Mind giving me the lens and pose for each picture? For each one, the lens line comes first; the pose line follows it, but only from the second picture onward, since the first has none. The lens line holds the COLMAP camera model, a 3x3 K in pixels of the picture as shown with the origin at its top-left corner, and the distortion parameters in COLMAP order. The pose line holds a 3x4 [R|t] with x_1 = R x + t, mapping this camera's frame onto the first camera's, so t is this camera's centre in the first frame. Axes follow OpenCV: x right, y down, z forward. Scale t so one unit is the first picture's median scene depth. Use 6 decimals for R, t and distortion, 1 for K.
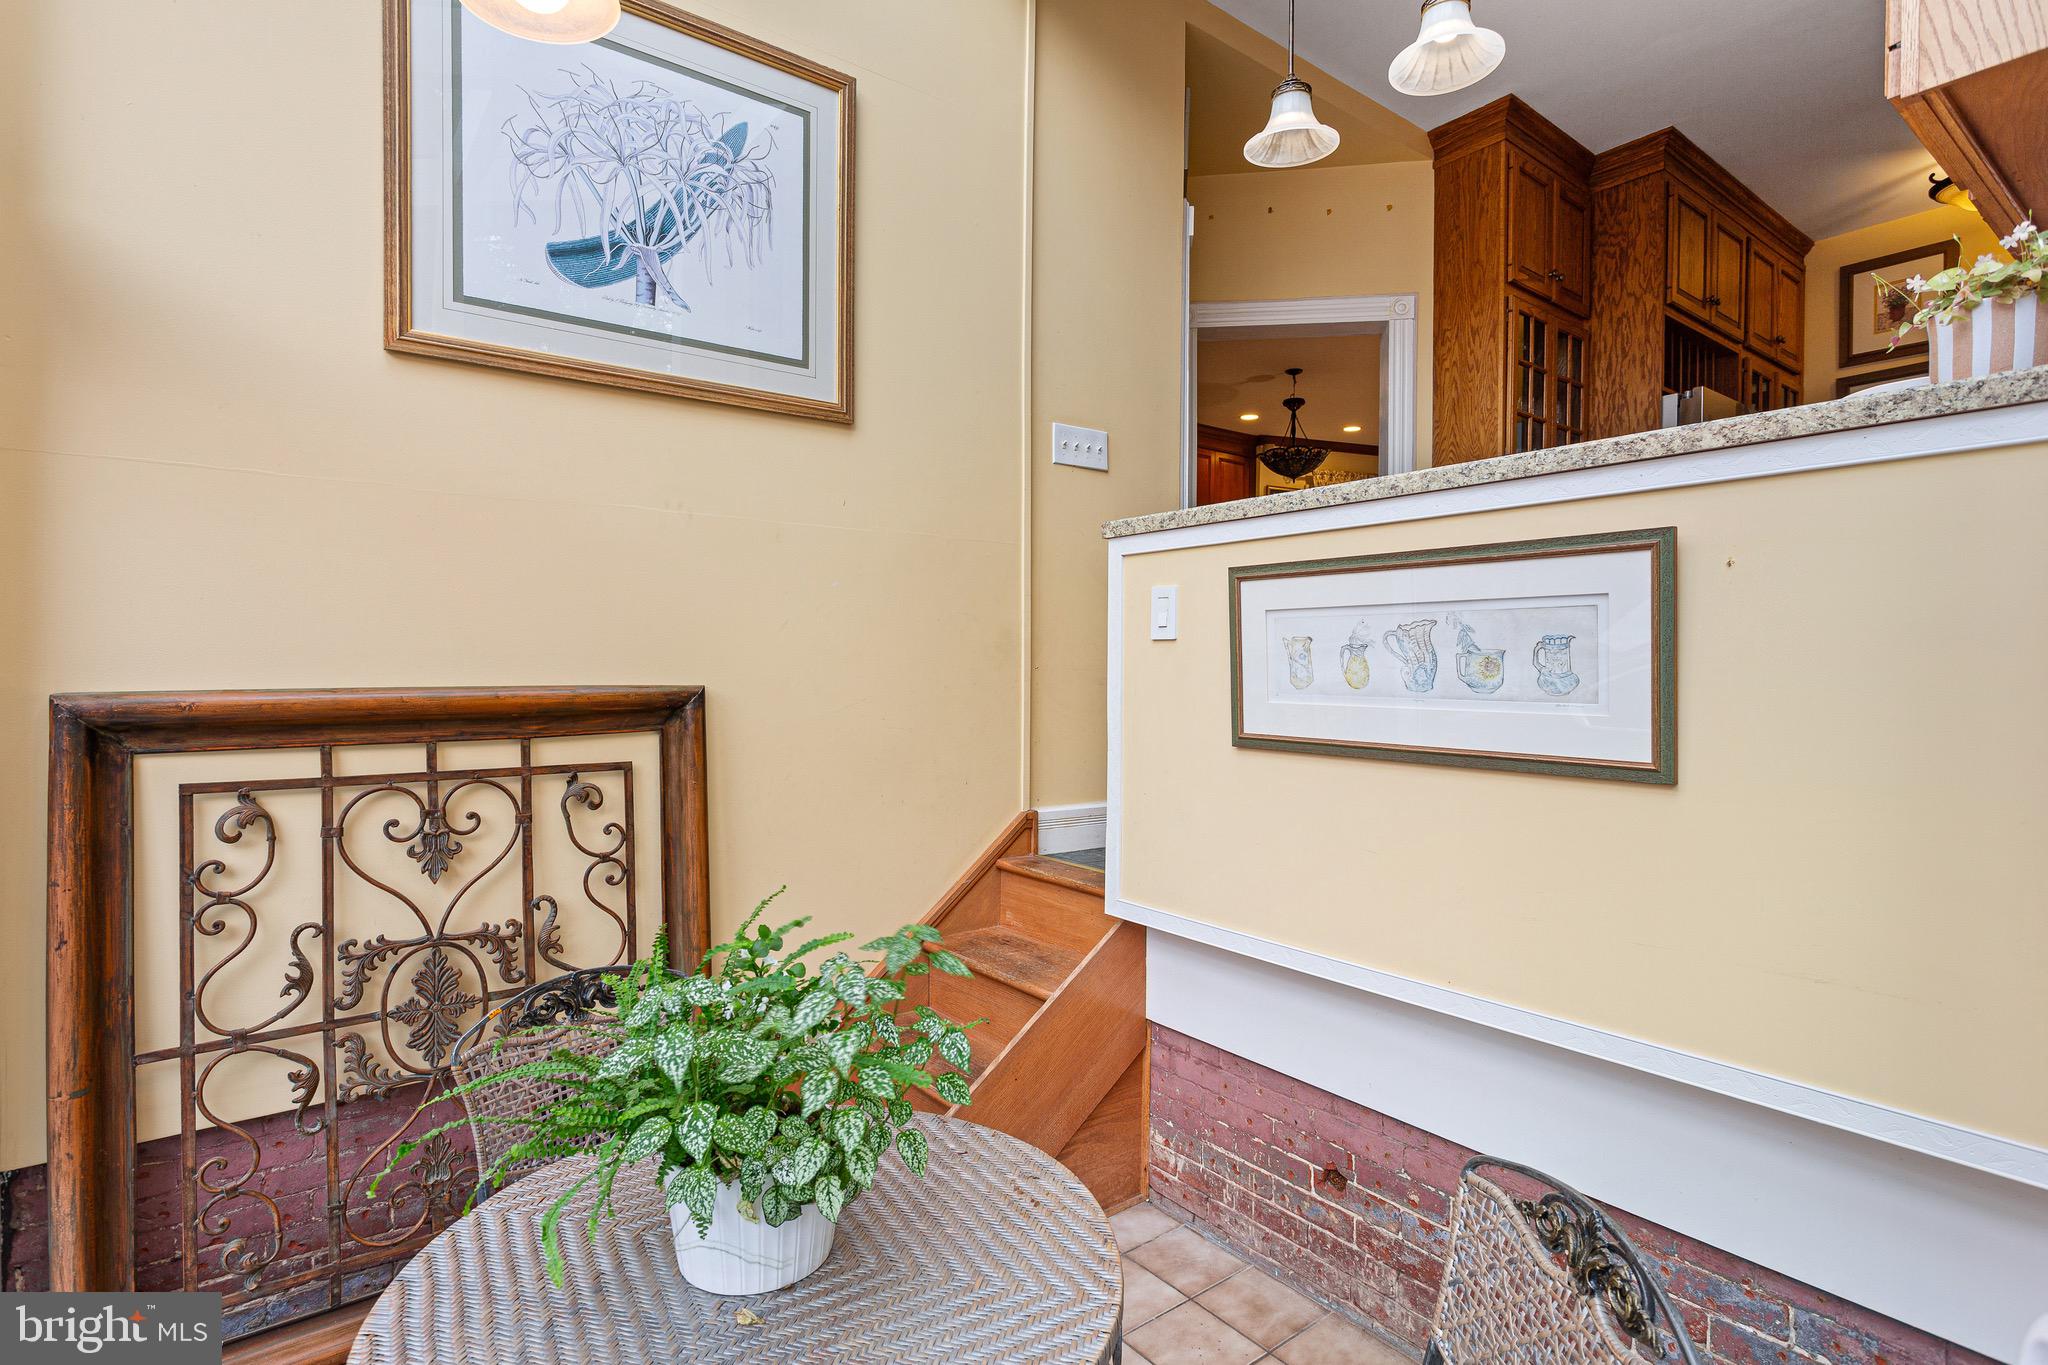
lens RADIAL K [[996.5, 0, 1010.5], [0, 996.5, 676.9], [0, 0, 1]] dist [-0.011199, 0.004001]
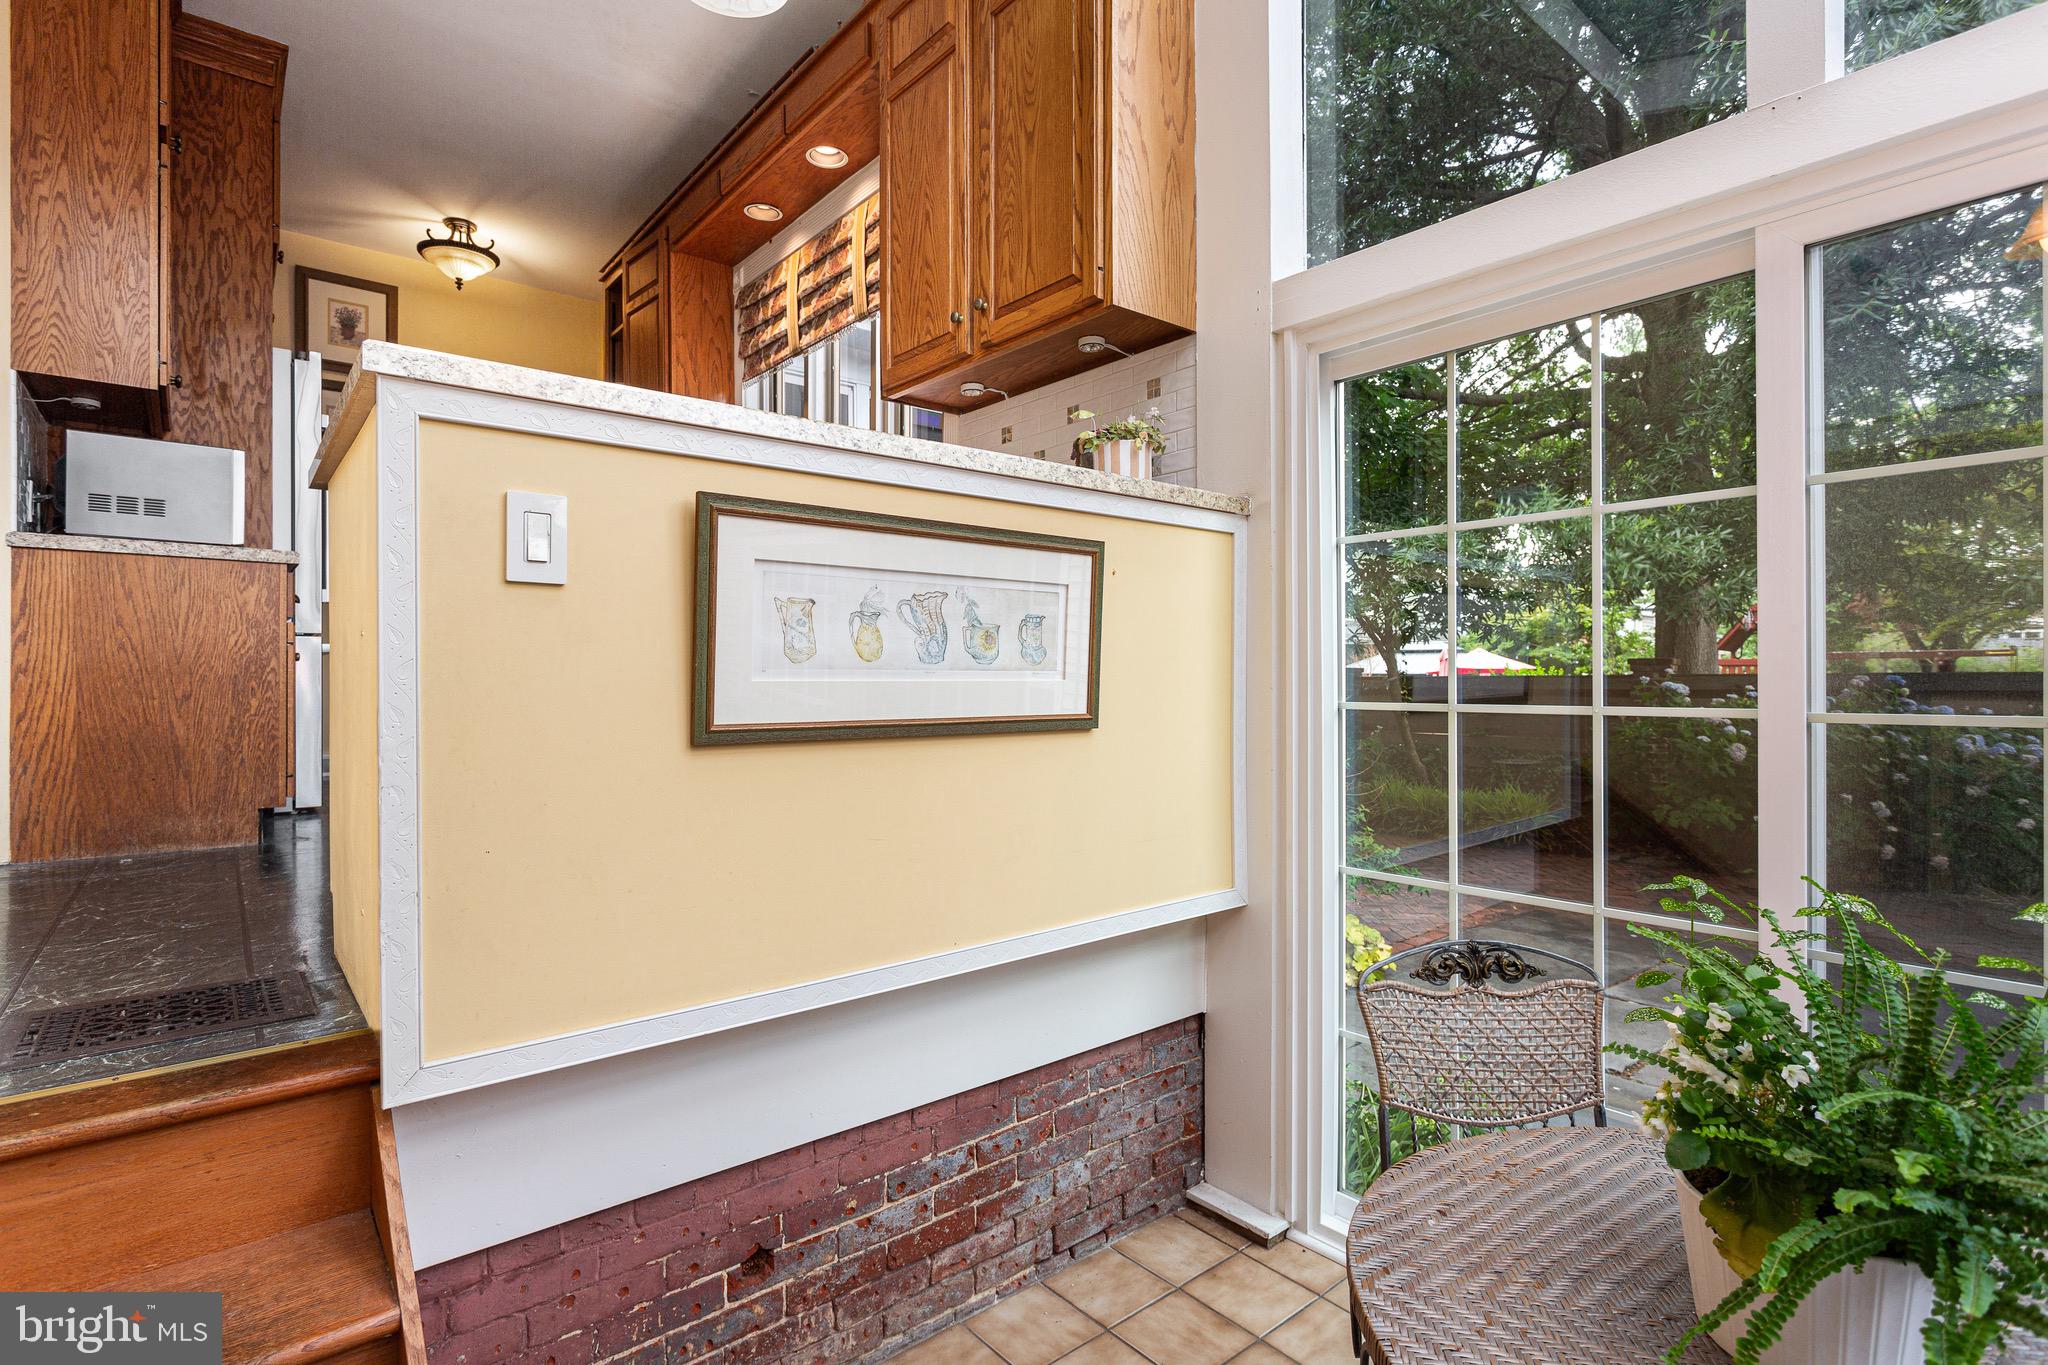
lens RADIAL K [[996.5, 0, 1010.9], [0, 996.5, 680.6], [0, 0, 1]] dist [-0.011199, 0.004001]
pose [[-0.046200, -0.007080, 0.998907, -0.524338], [0.012747, 0.999889, 0.007676, 0.022656], [-0.998851, 0.013088, -0.046104, 0.864650]]
